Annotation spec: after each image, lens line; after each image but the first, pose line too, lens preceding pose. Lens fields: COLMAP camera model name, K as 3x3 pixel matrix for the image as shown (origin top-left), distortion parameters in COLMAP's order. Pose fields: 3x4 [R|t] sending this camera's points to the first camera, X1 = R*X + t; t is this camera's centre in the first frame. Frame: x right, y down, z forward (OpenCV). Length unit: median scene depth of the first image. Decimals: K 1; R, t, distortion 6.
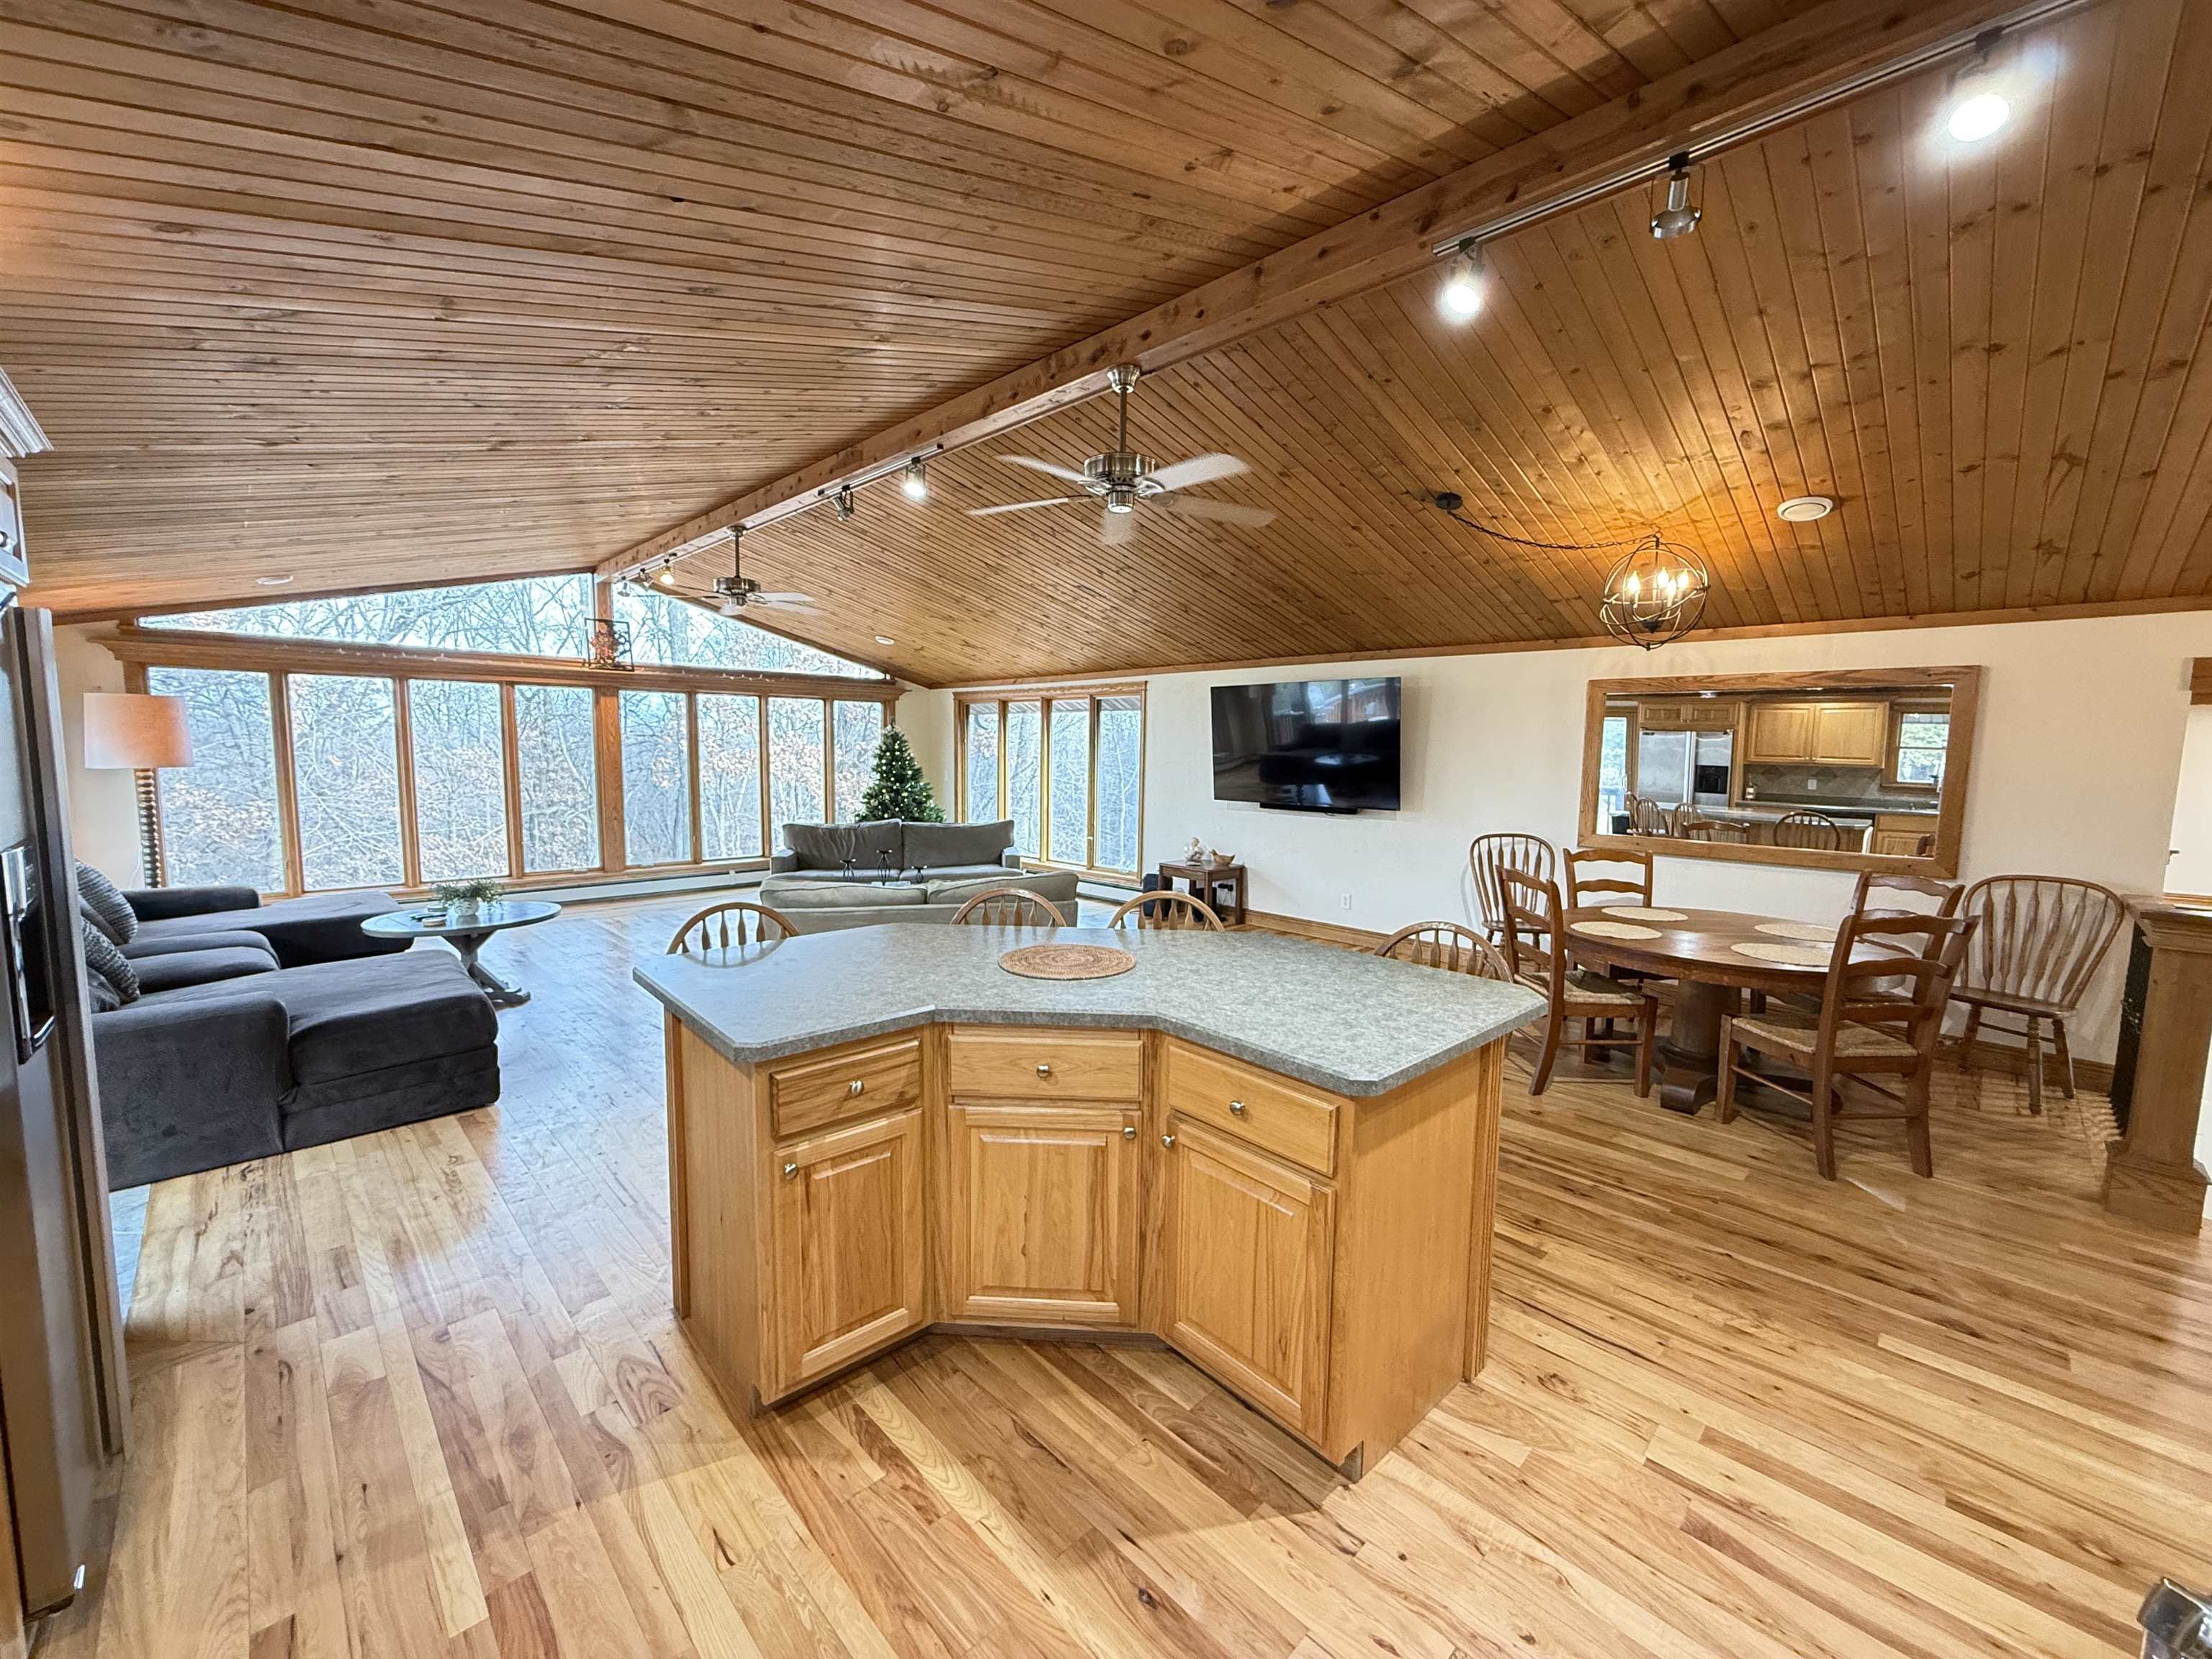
lens RADIAL K [[878.3, 0, 1098.5], [0, 878.3, 822.6], [0, 0, 1]] dist [0.002431, -0.000016]
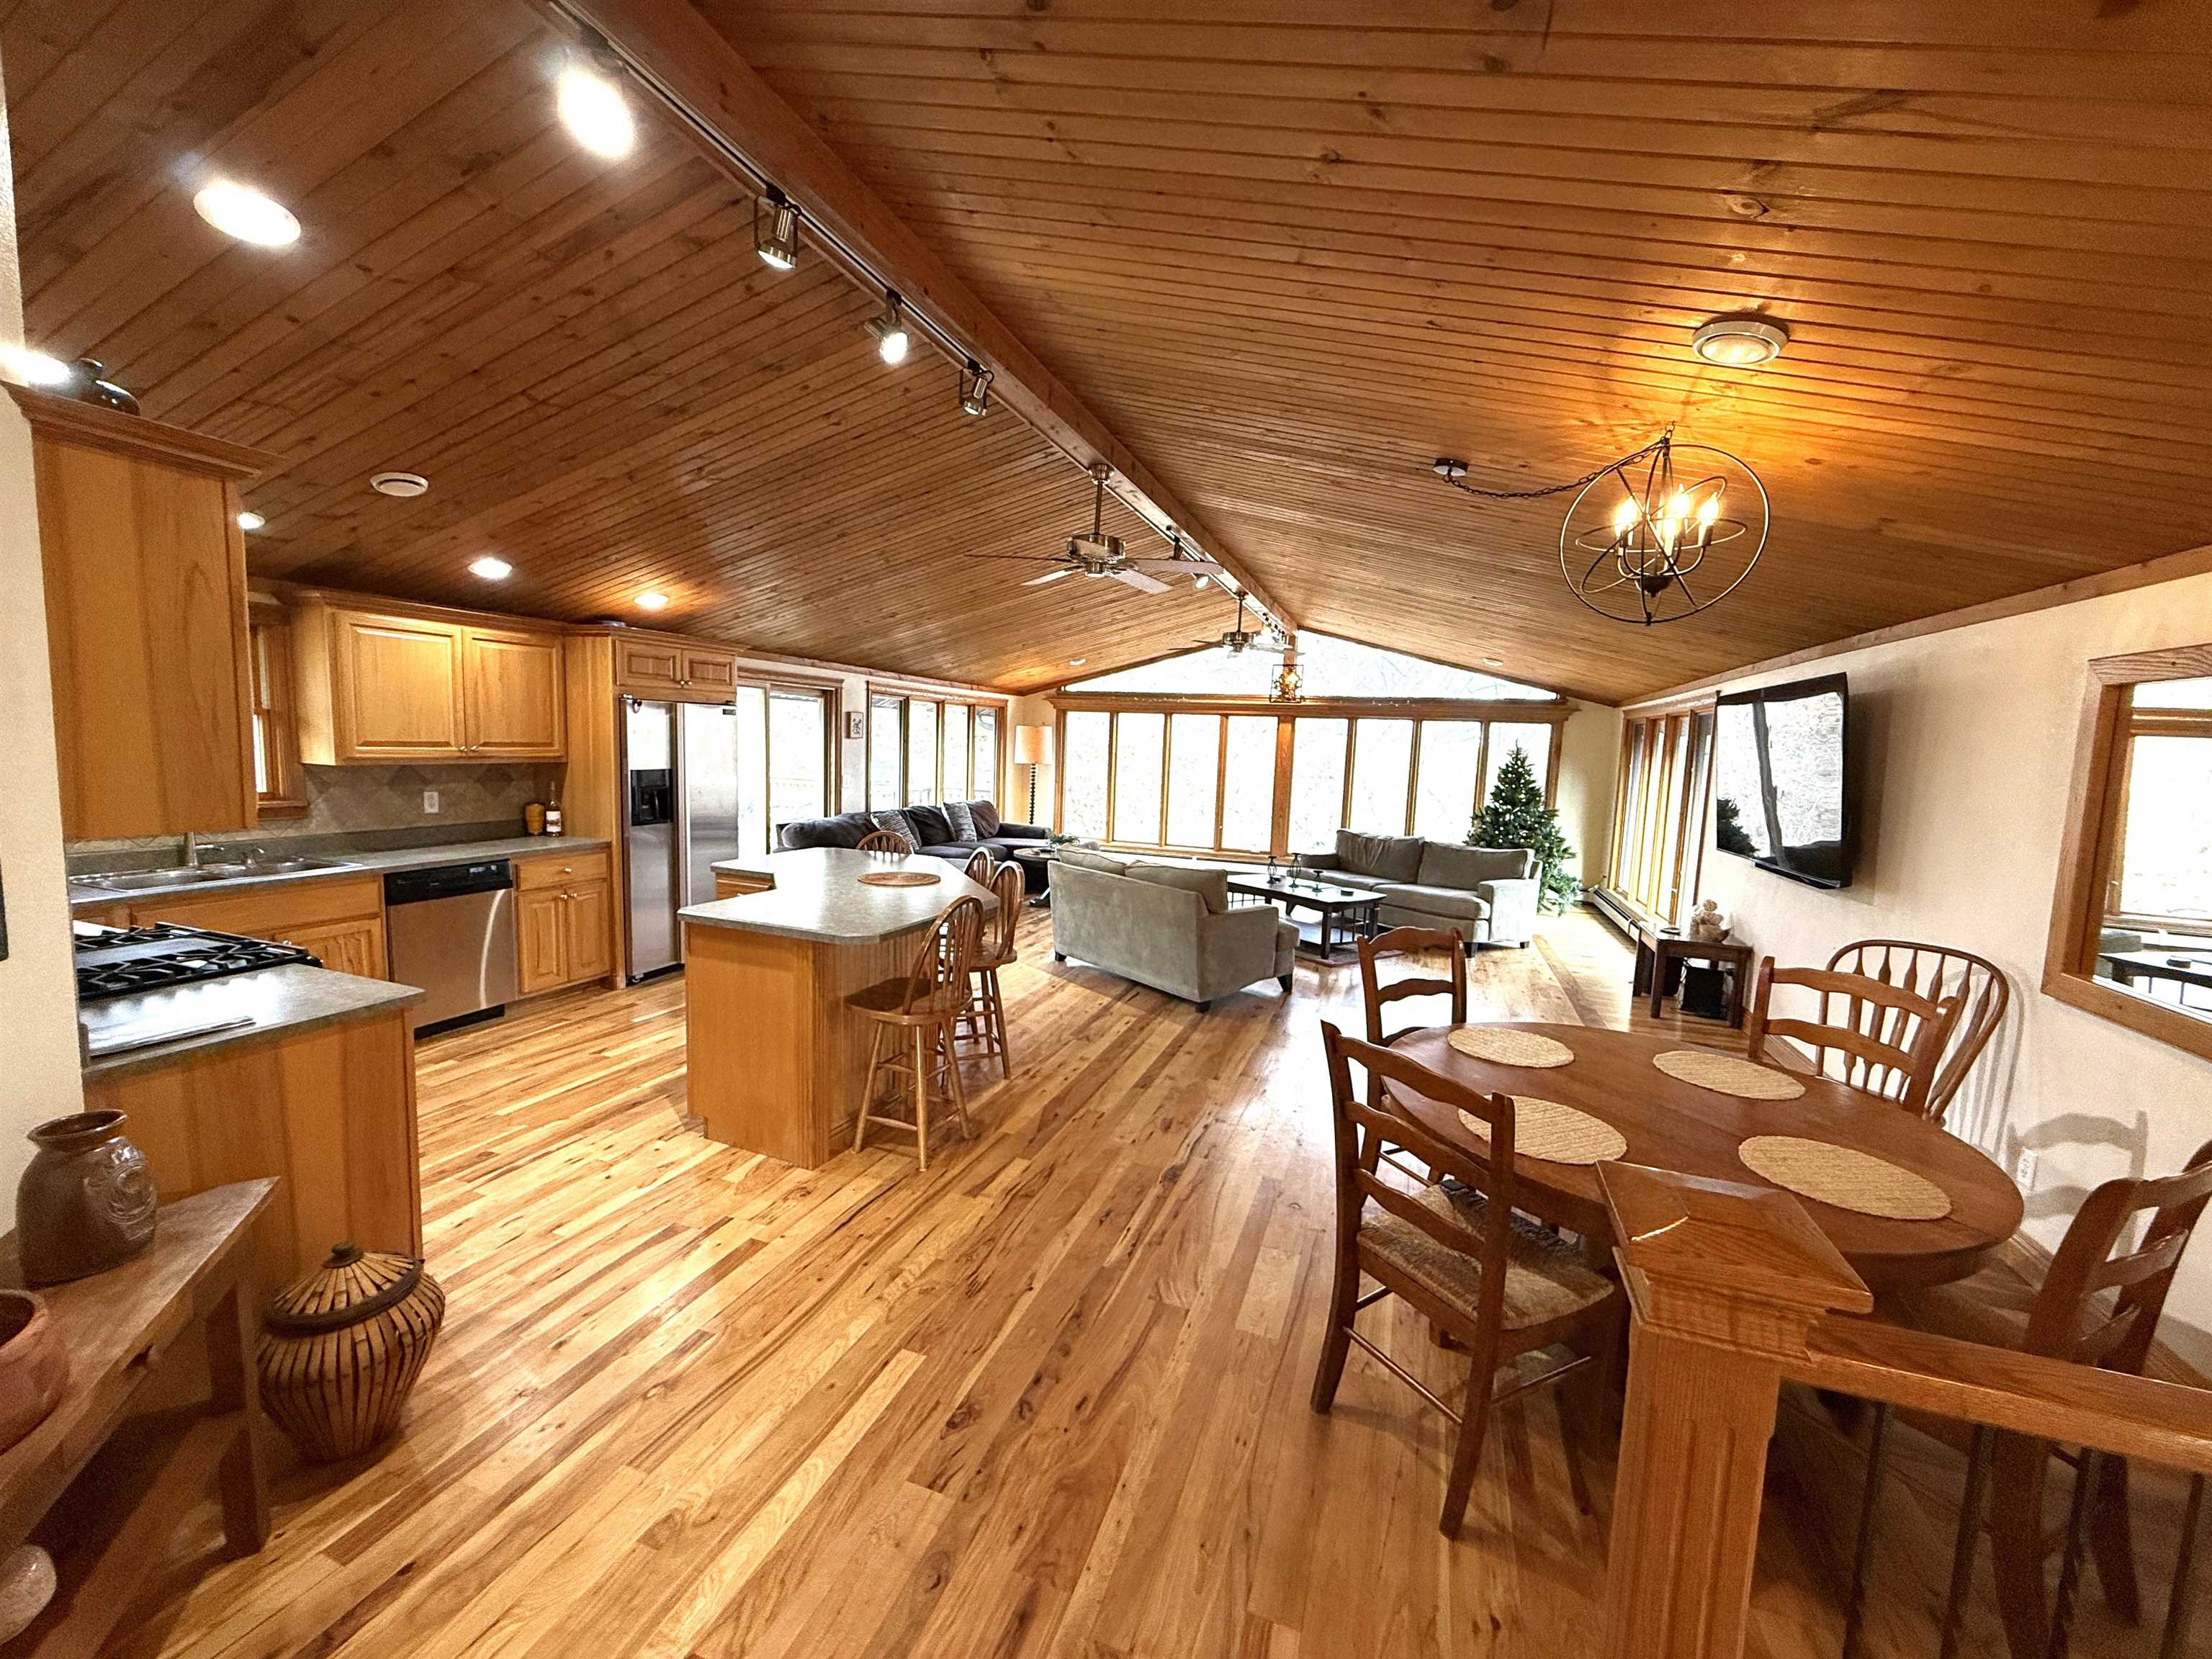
lens RADIAL K [[878.3, 0, 1099.1], [0, 878.3, 832.4], [0, 0, 1]] dist [0.002431, -0.000016]
pose [[0.422261, 0.095457, -0.901434, 0.501585], [-0.113018, 0.992224, 0.052129, -0.018537], [0.899401, 0.079866, 0.429766, 0.197595]]
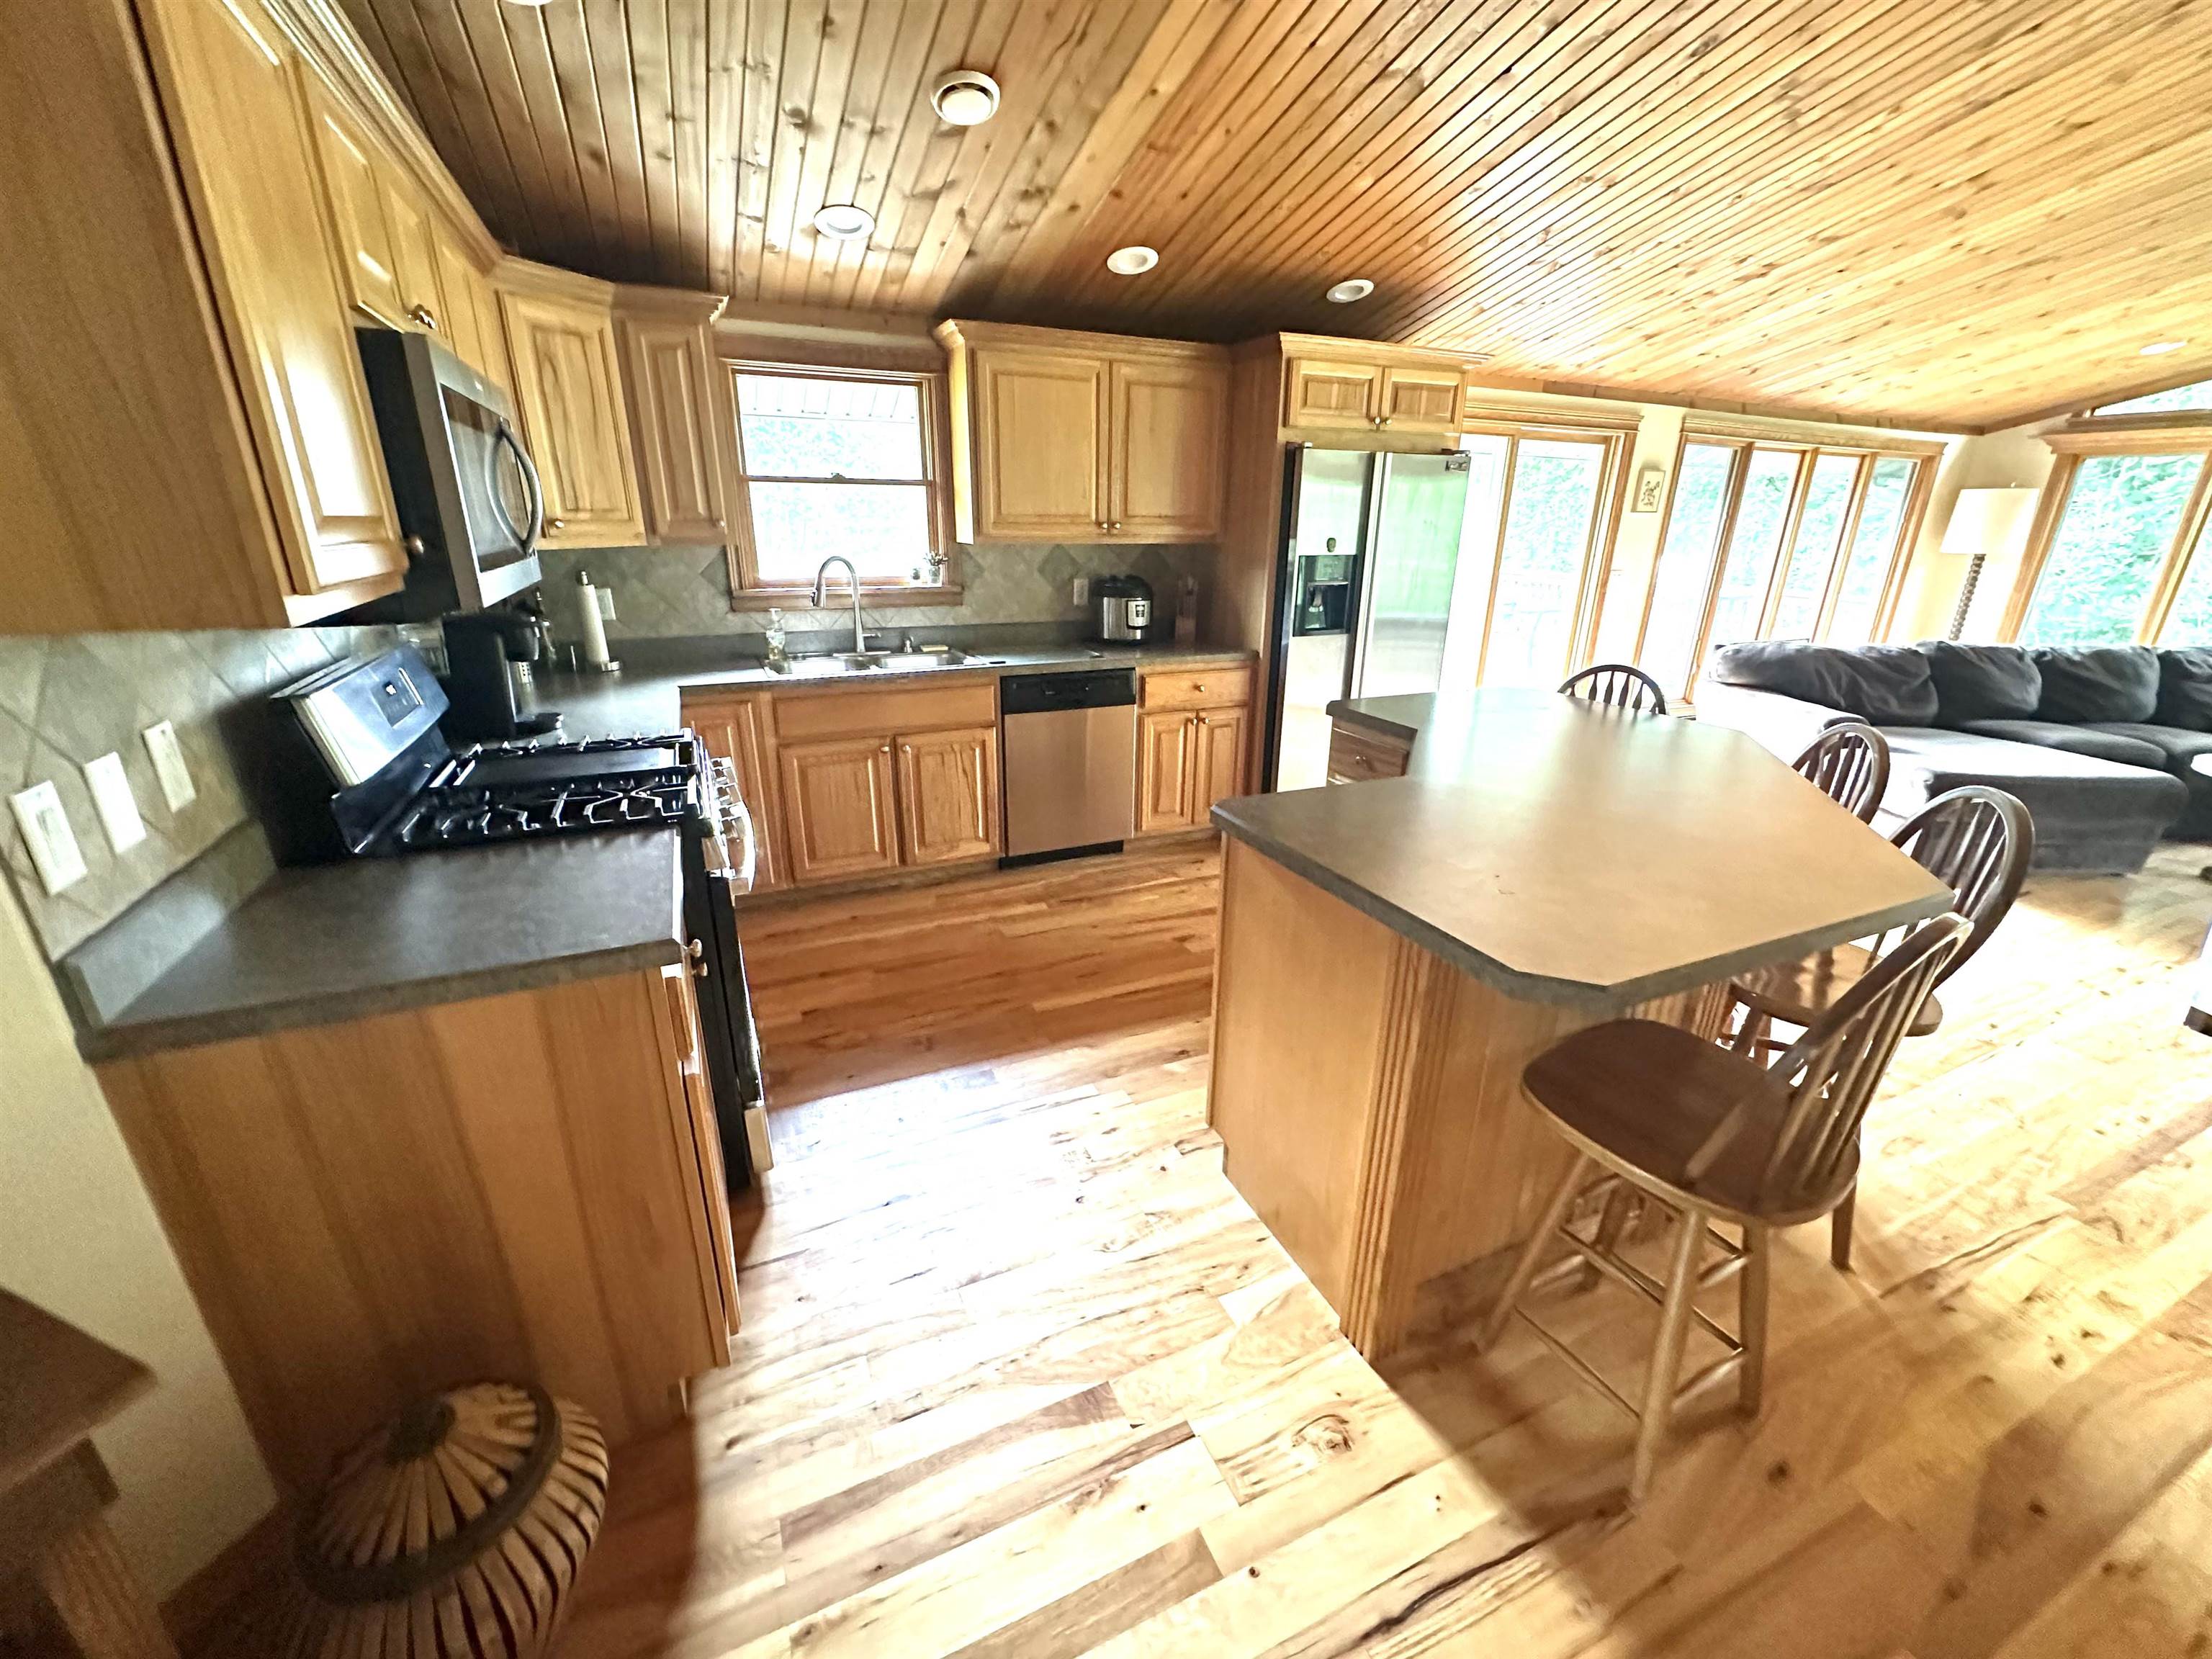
lens RADIAL K [[886.1, 0, 1111.0], [0, 886.1, 830.6], [0, 0, 1]] dist [0.000614, -0.000031]
pose [[-0.342837, 0.296299, -0.891442, 0.273523], [-0.105639, 0.930774, 0.350000, -0.010219], [0.933436, 0.214164, -0.287803, 0.238634]]
